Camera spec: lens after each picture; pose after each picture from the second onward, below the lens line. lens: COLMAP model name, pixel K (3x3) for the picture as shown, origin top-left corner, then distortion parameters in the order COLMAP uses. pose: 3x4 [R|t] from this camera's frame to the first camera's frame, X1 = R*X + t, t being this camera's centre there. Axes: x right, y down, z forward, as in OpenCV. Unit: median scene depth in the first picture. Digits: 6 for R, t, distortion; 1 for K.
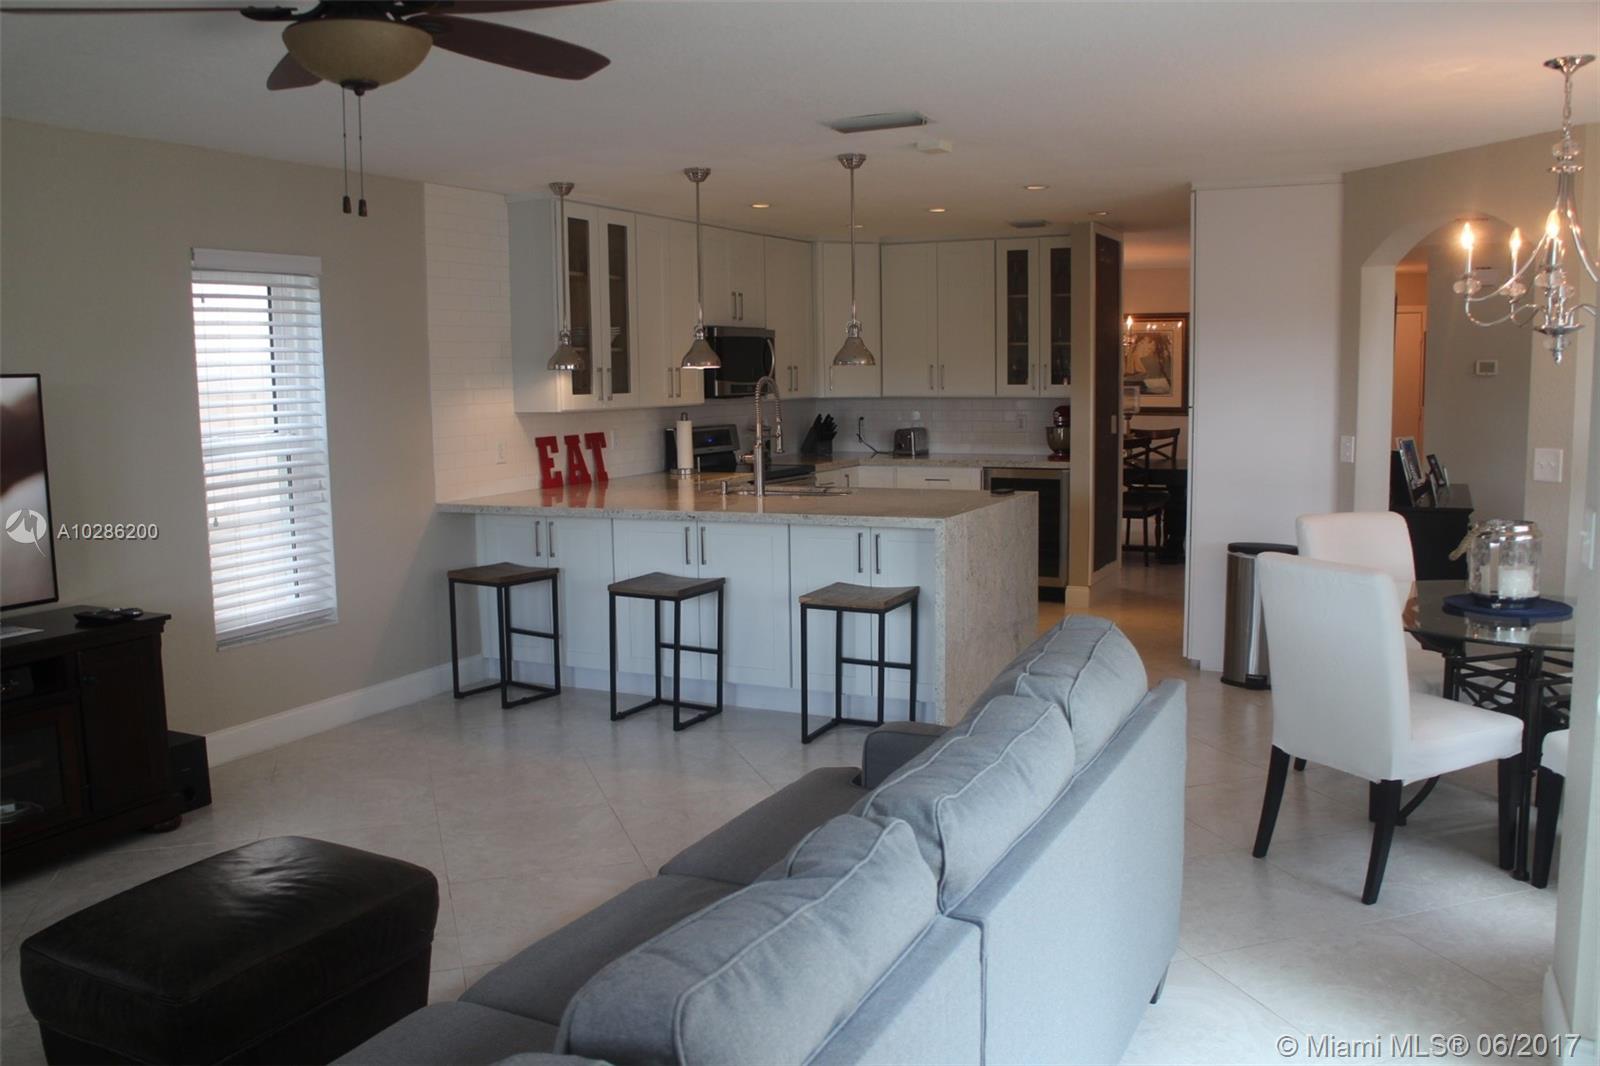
lens RADIAL K [[1302.2, 0, 800.0], [0, 1302.2, 533.0], [0, 0, 1]] dist [-0.168780, 0.129382]
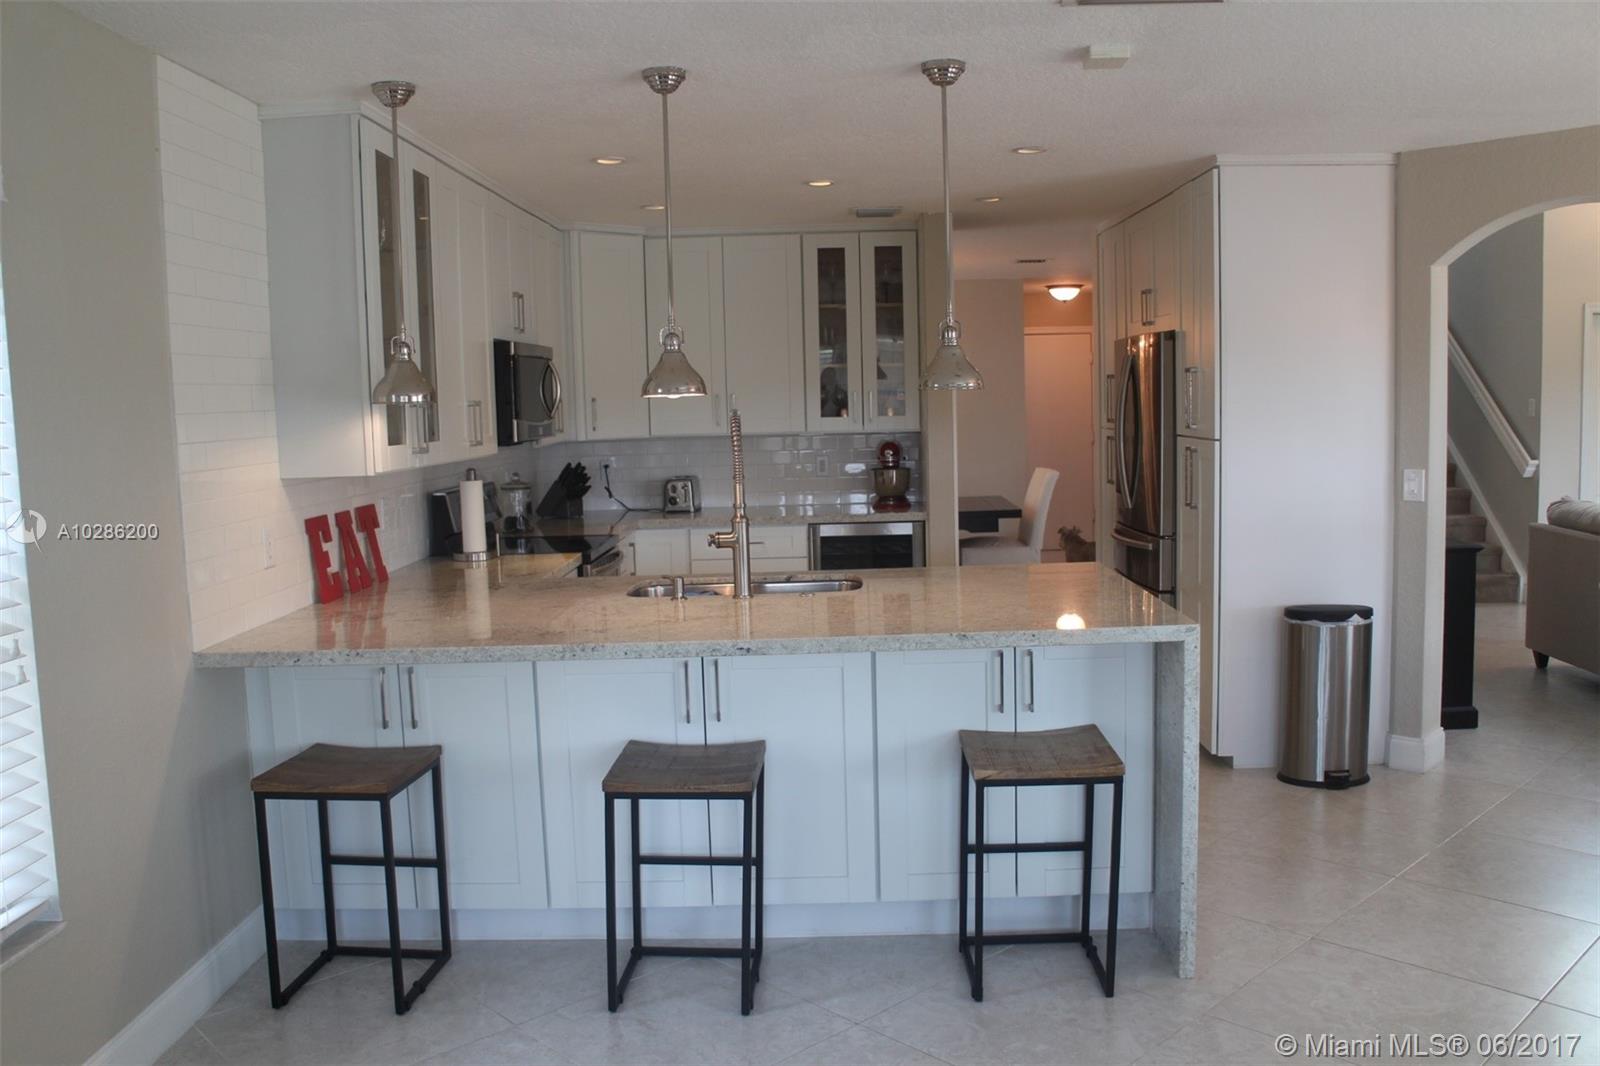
lens RADIAL K [[1302.2, 0, 800.0], [0, 1302.2, 533.0], [0, 0, 1]] dist [-0.168780, 0.129382]
pose [[0.903913, -0.054623, 0.424214, -0.246016], [0.066229, 0.997724, -0.012651, -0.044647], [-0.422558, 0.039531, 0.905473, 0.368658]]
